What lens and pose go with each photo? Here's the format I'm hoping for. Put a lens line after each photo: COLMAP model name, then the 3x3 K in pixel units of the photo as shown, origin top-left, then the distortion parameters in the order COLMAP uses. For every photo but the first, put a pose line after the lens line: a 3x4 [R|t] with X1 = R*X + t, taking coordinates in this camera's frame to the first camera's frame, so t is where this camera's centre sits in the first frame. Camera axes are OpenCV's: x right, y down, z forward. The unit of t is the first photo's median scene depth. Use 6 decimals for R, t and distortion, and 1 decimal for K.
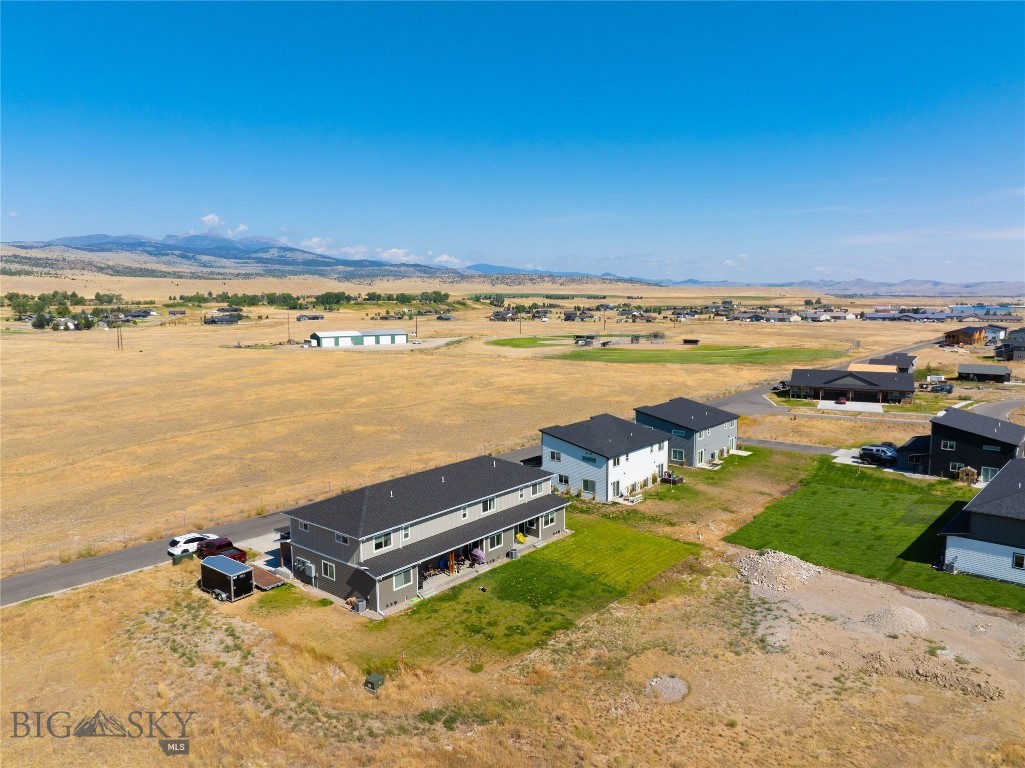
lens RADIAL K [[729.6, 0, 524.2], [0, 729.6, 379.2], [0, 0, 1]] dist [-0.035348, -0.003667]
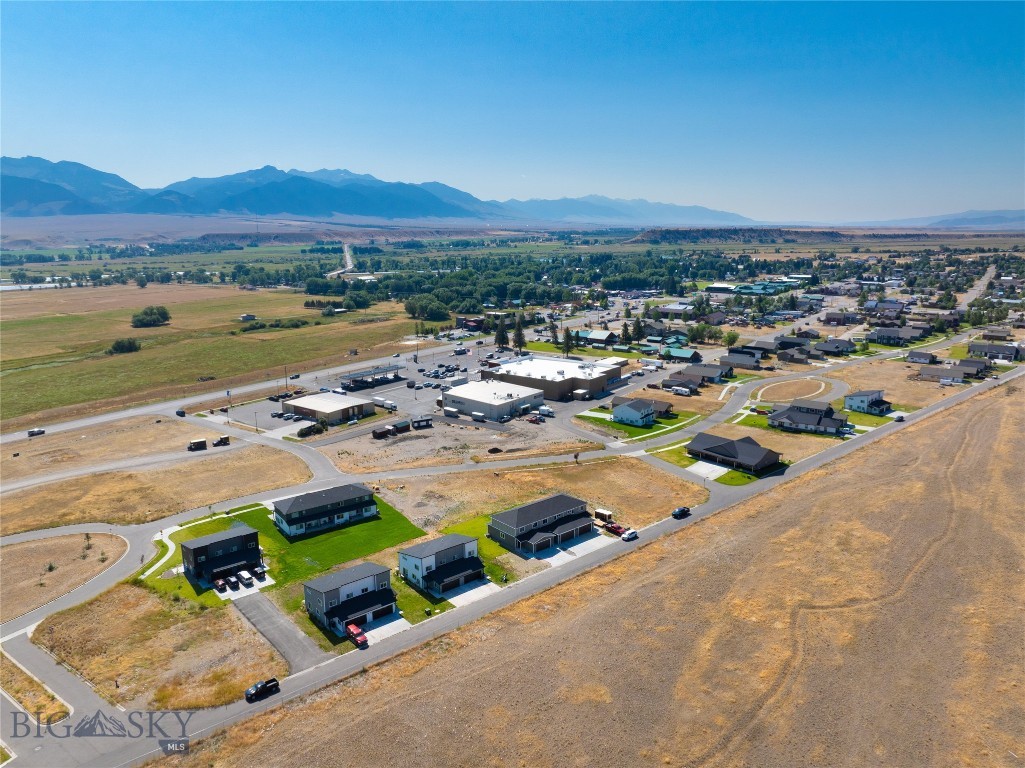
lens RADIAL K [[713.1, 0, 519.6], [0, 713.1, 384.3], [0, 0, 1]] dist [-0.037488, -0.000864]
pose [[-0.983139, -0.032074, 0.180024, -0.483884], [0.027841, 0.946764, 0.320722, -1.083398], [-0.180727, 0.320326, -0.929908, 3.142838]]
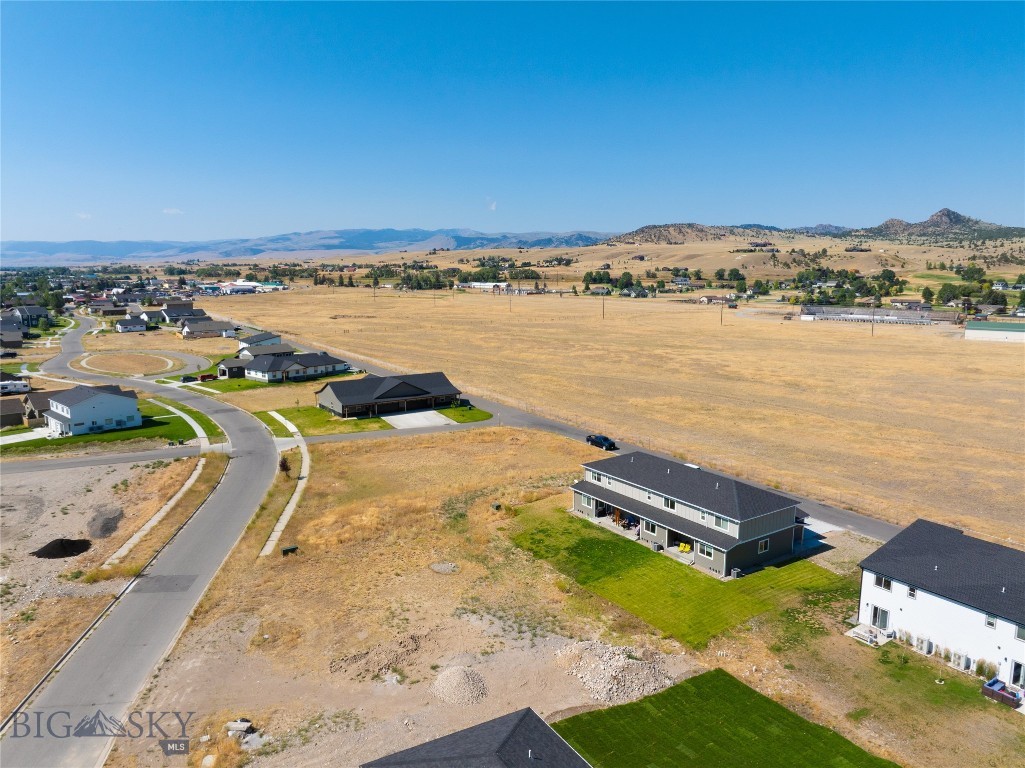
lens RADIAL K [[713.1, 0, 519.6], [0, 713.1, 384.3], [0, 0, 1]] dist [-0.037488, -0.000864]
pose [[-0.295166, 0.157457, -0.942382, 1.028166], [-0.111426, 0.973924, 0.197628, -0.211628], [0.948926, 0.163339, -0.269924, 0.967195]]
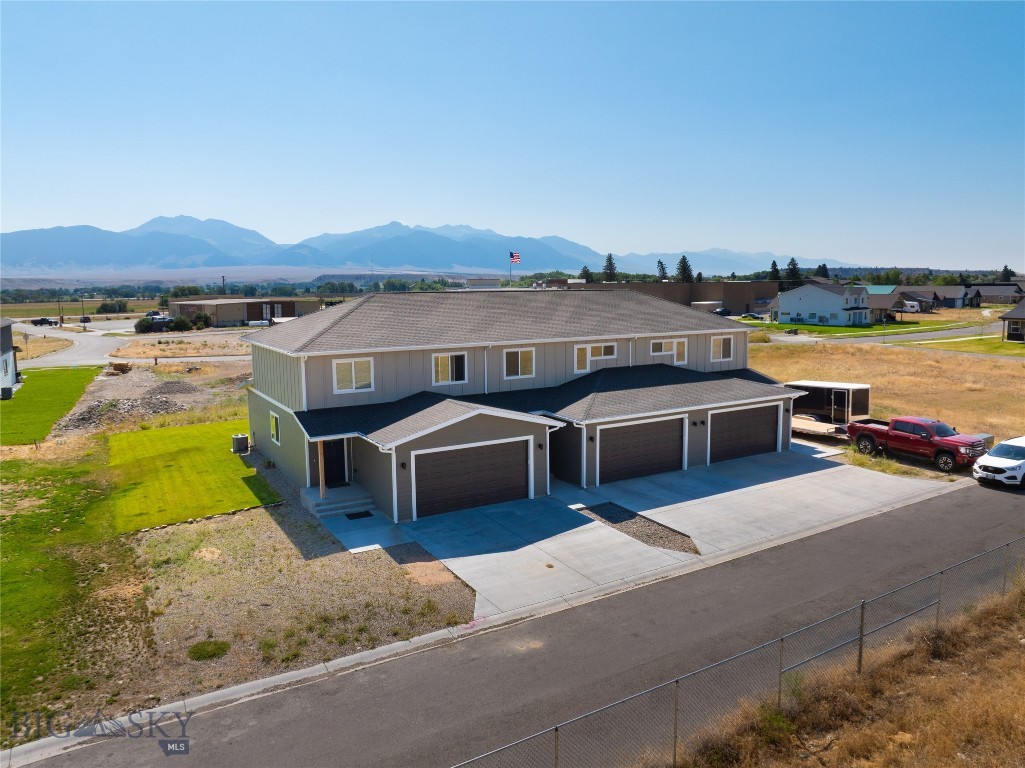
lens RADIAL K [[718.8, 0, 515.4], [0, 718.8, 380.5], [0, 0, 1]] dist [-0.034434, -0.002783]
pose [[-0.938186, -0.030240, 0.344808, -0.294609], [0.055140, 0.970397, 0.235135, 0.057456], [-0.341711, 0.239613, -0.908746, 1.404710]]
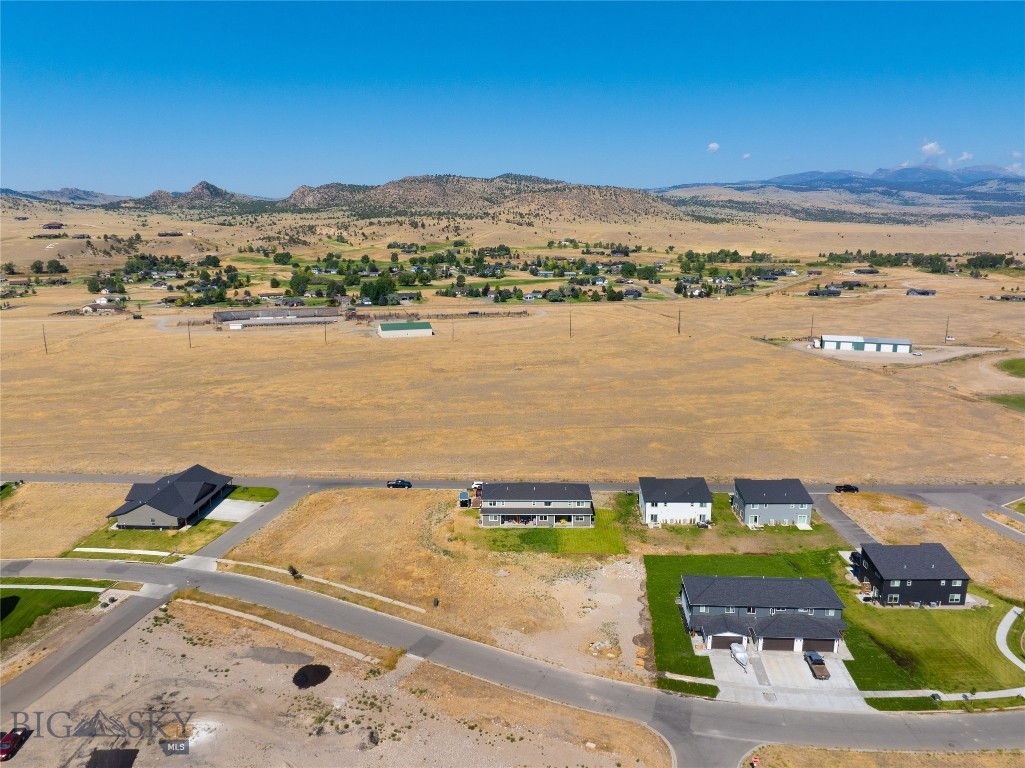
lens RADIAL K [[718.8, 0, 515.4], [0, 718.8, 380.5], [0, 0, 1]] dist [-0.034434, -0.002783]
pose [[0.615867, 0.165971, -0.770170, 1.547958], [-0.095250, 0.986074, 0.136332, -0.513481], [0.782071, -0.010604, 0.623099, -0.546107]]
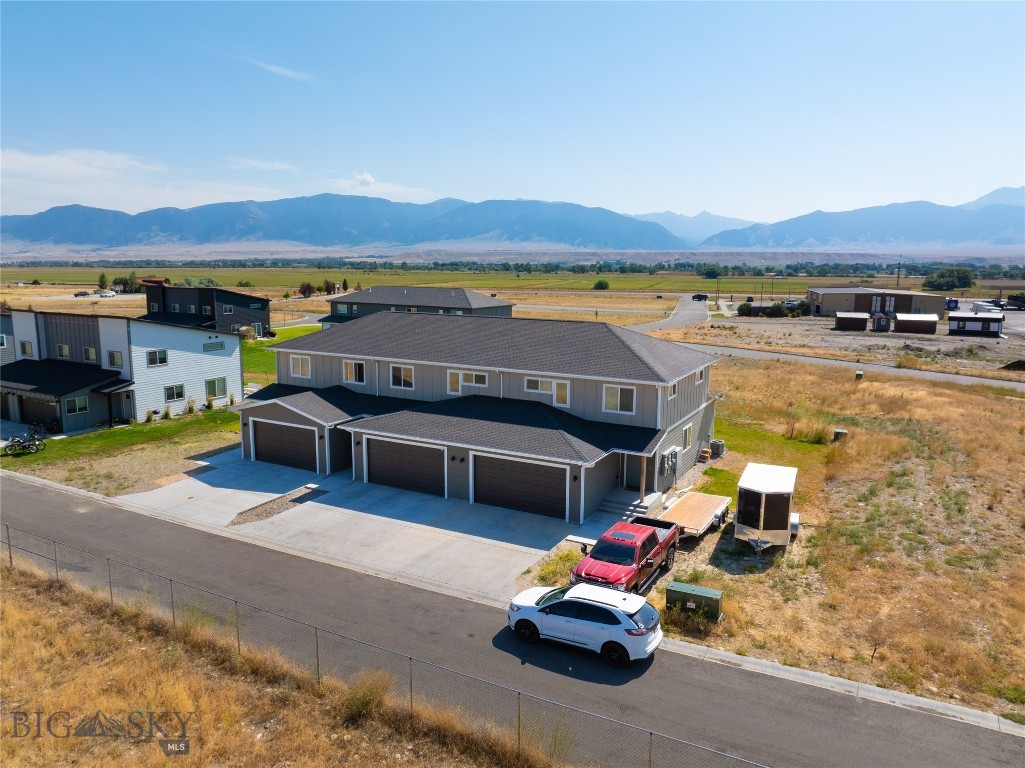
lens RADIAL K [[729.6, 0, 524.2], [0, 729.6, 379.2], [0, 0, 1]] dist [-0.035348, -0.003667]
pose [[-0.182205, -0.152726, 0.971327, -0.701630], [0.105869, 0.979073, 0.173803, 0.066155], [-0.977544, 0.134501, -0.162223, 0.999286]]
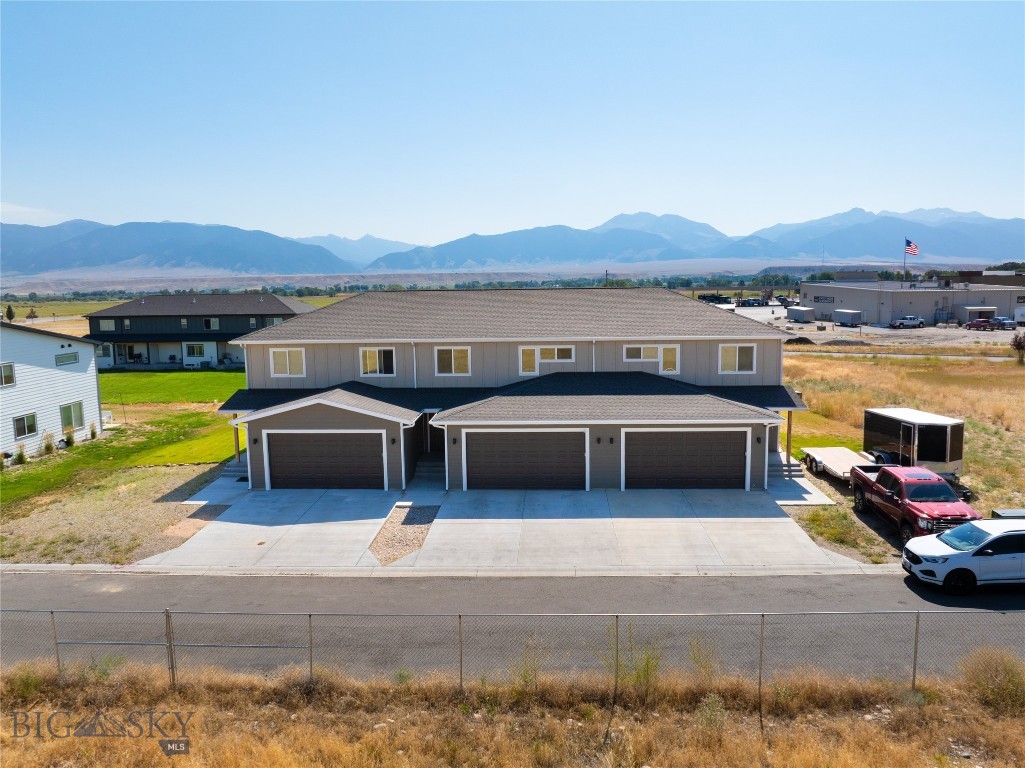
lens RADIAL K [[729.6, 0, 524.2], [0, 729.6, 379.2], [0, 0, 1]] dist [-0.035348, -0.003667]
pose [[-0.588470, -0.090730, 0.803412, -0.537524], [0.111076, 0.975189, 0.191488, 0.079900], [-0.800852, 0.201925, -0.563792, 1.223204]]
